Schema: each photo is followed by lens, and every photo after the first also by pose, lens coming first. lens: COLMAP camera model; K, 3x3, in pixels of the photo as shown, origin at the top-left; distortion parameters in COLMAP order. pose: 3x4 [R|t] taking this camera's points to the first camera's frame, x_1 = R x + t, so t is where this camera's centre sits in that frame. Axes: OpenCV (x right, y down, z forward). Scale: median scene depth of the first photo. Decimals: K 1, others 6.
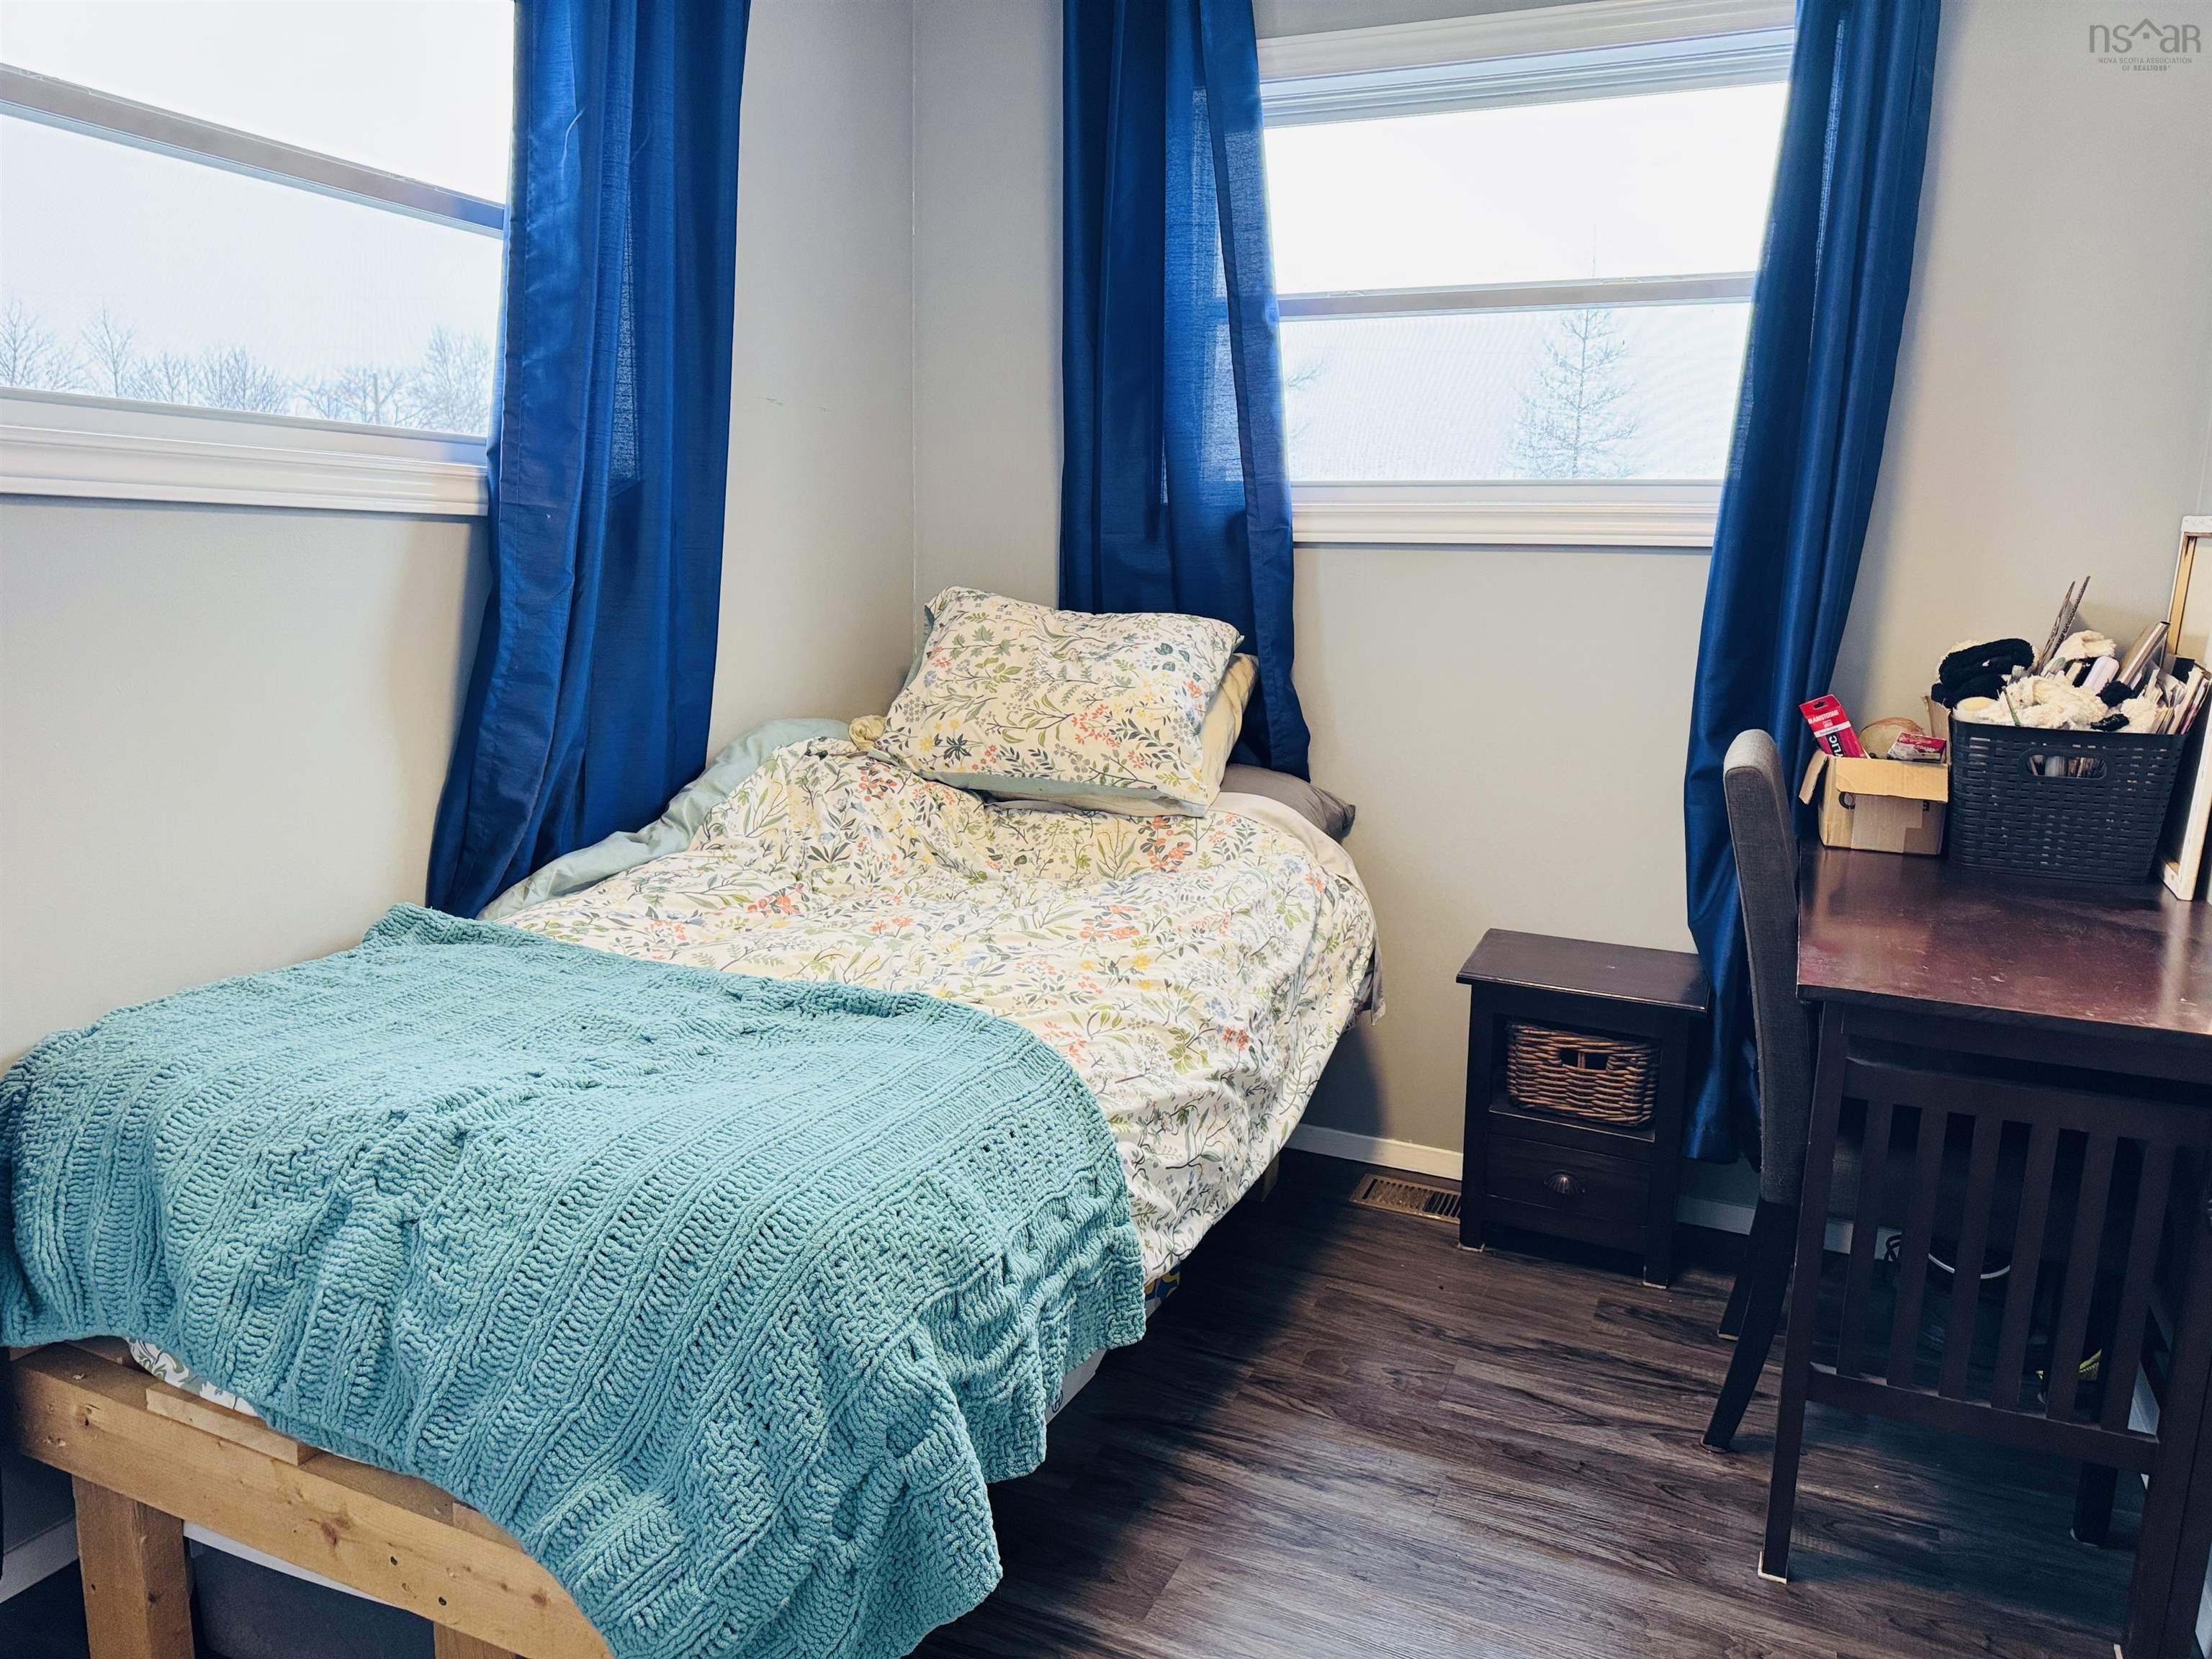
lens RADIAL K [[1487.9, 0, 1108.6], [0, 1487.9, 805.3], [0, 0, 1]] dist [0.196410, -0.230082]
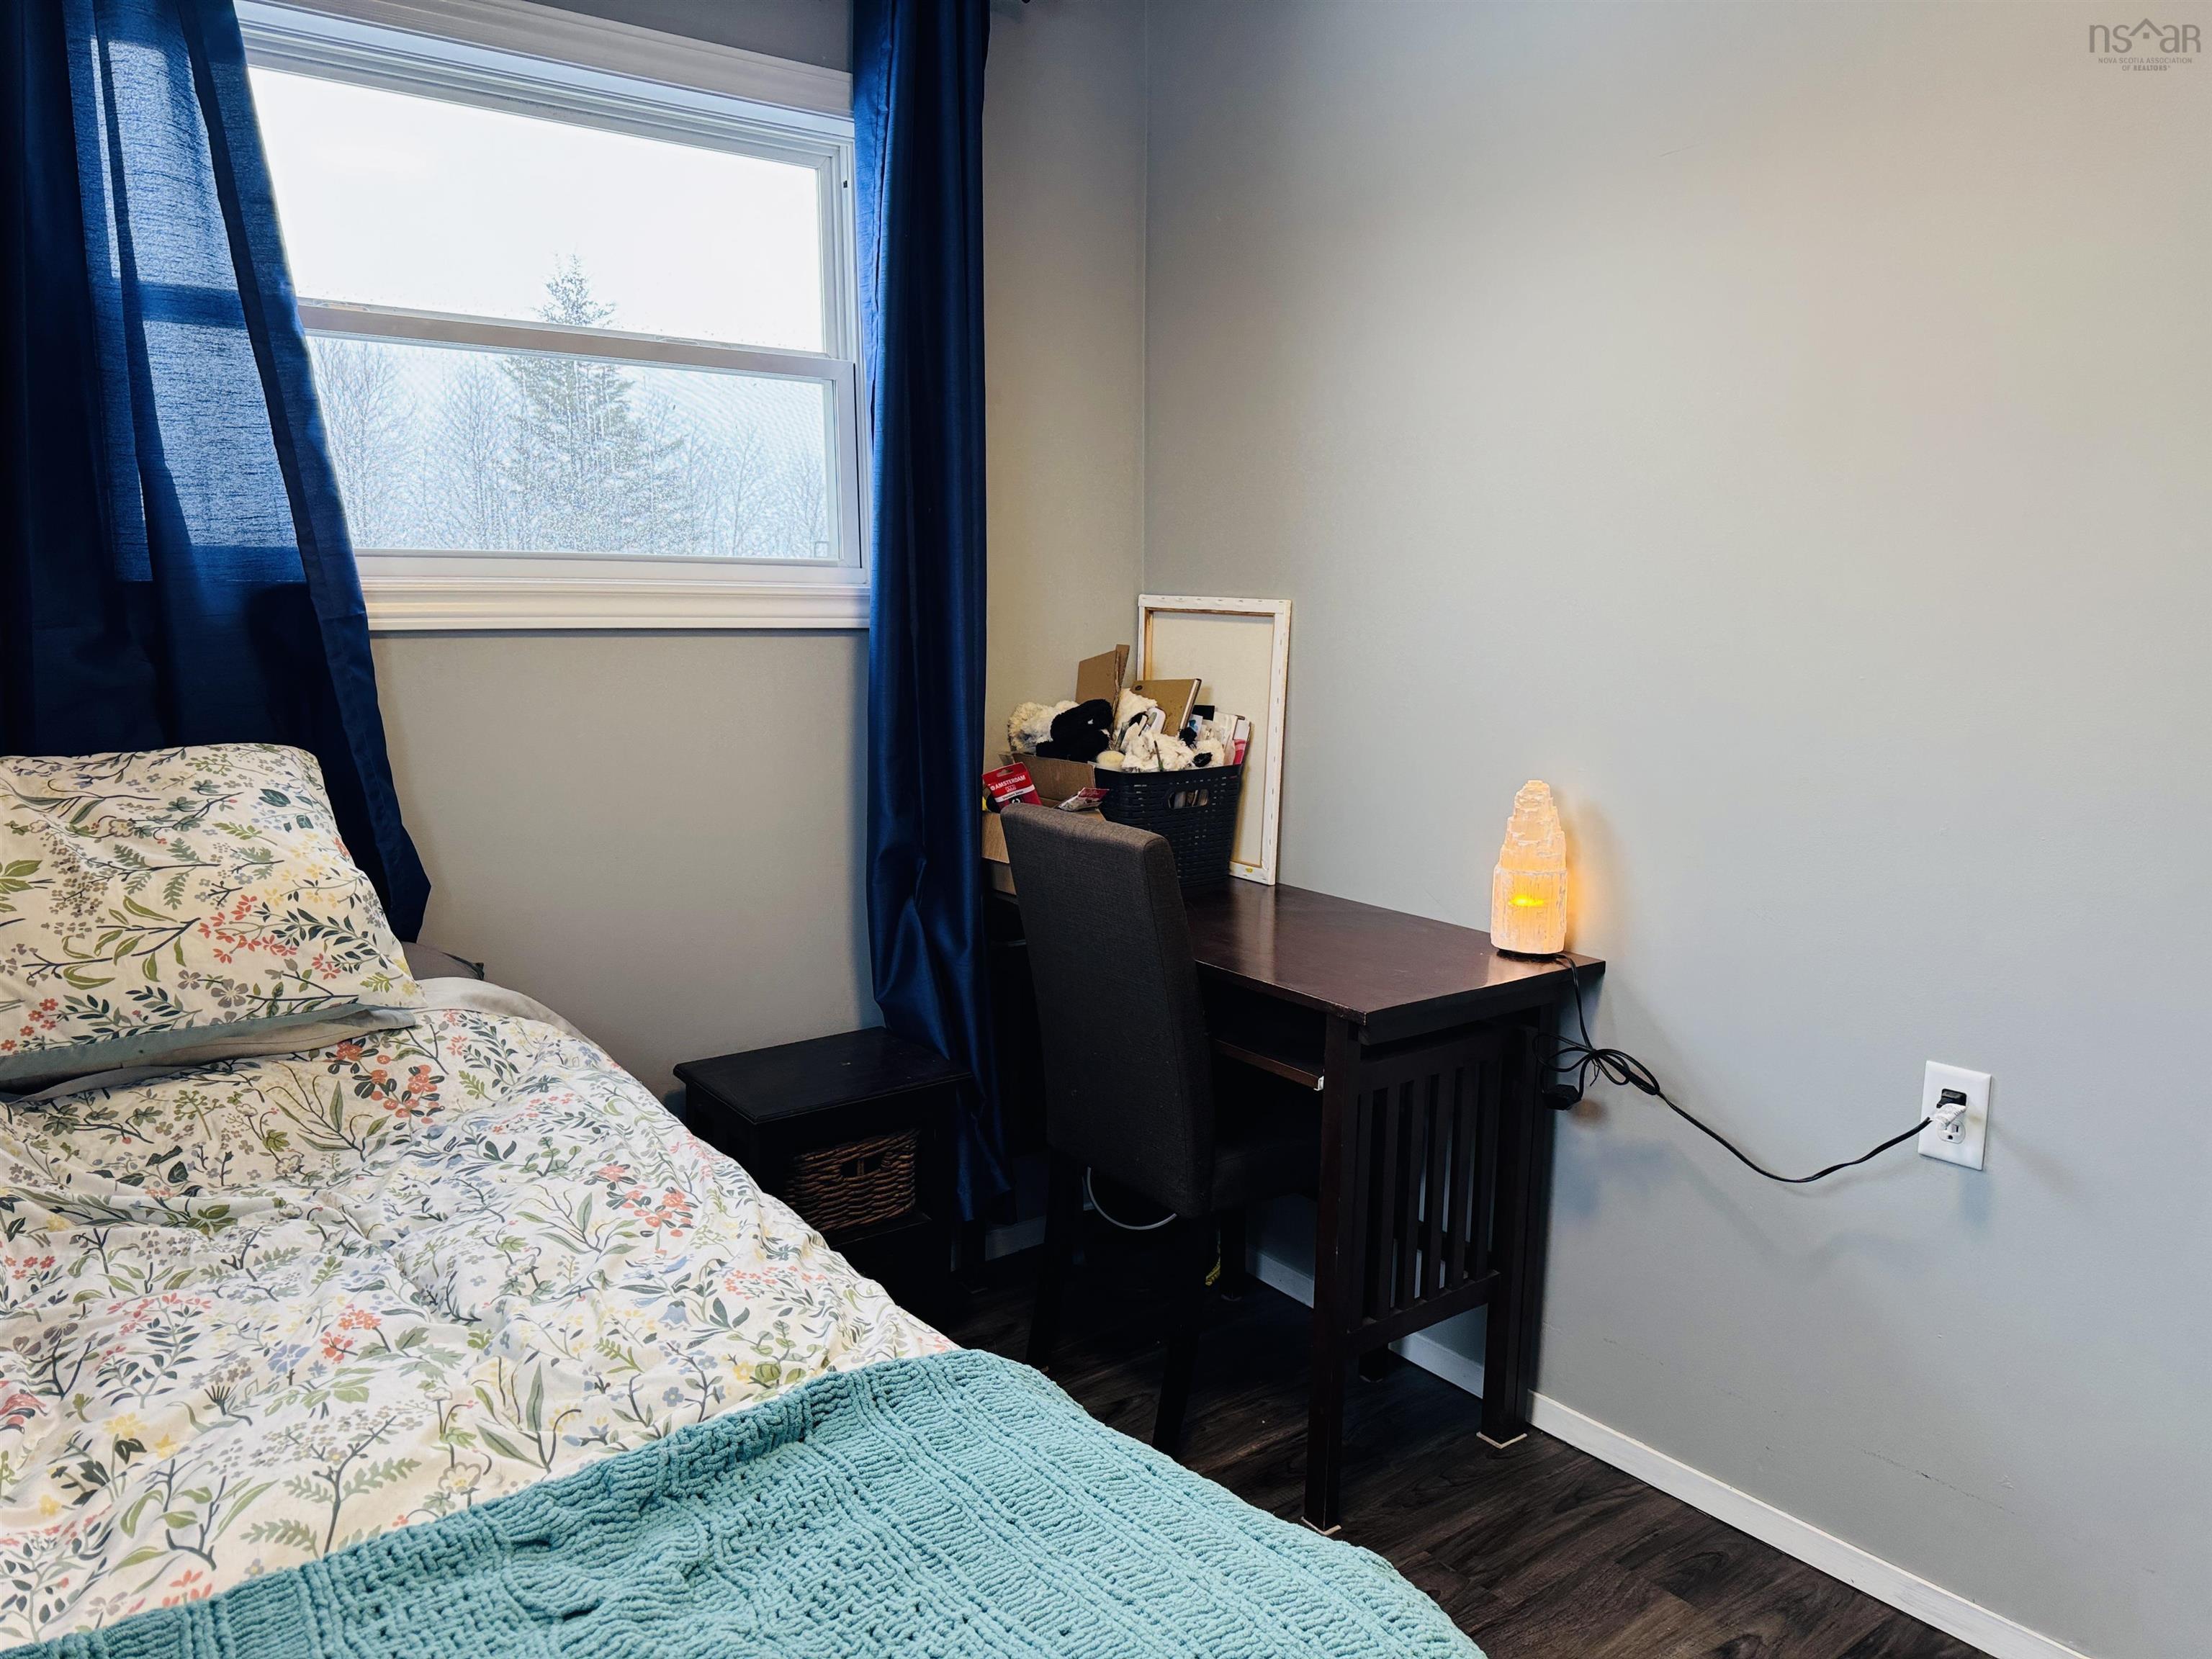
lens RADIAL K [[1522.2, 0, 1091.6], [0, 1522.2, 834.9], [0, 0, 1]] dist [0.084591, -0.107278]
pose [[0.512077, -0.155376, 0.844770, -0.375794], [0.160387, 0.983502, 0.083670, -0.090347], [-0.843833, 0.092644, 0.528548, 0.335337]]
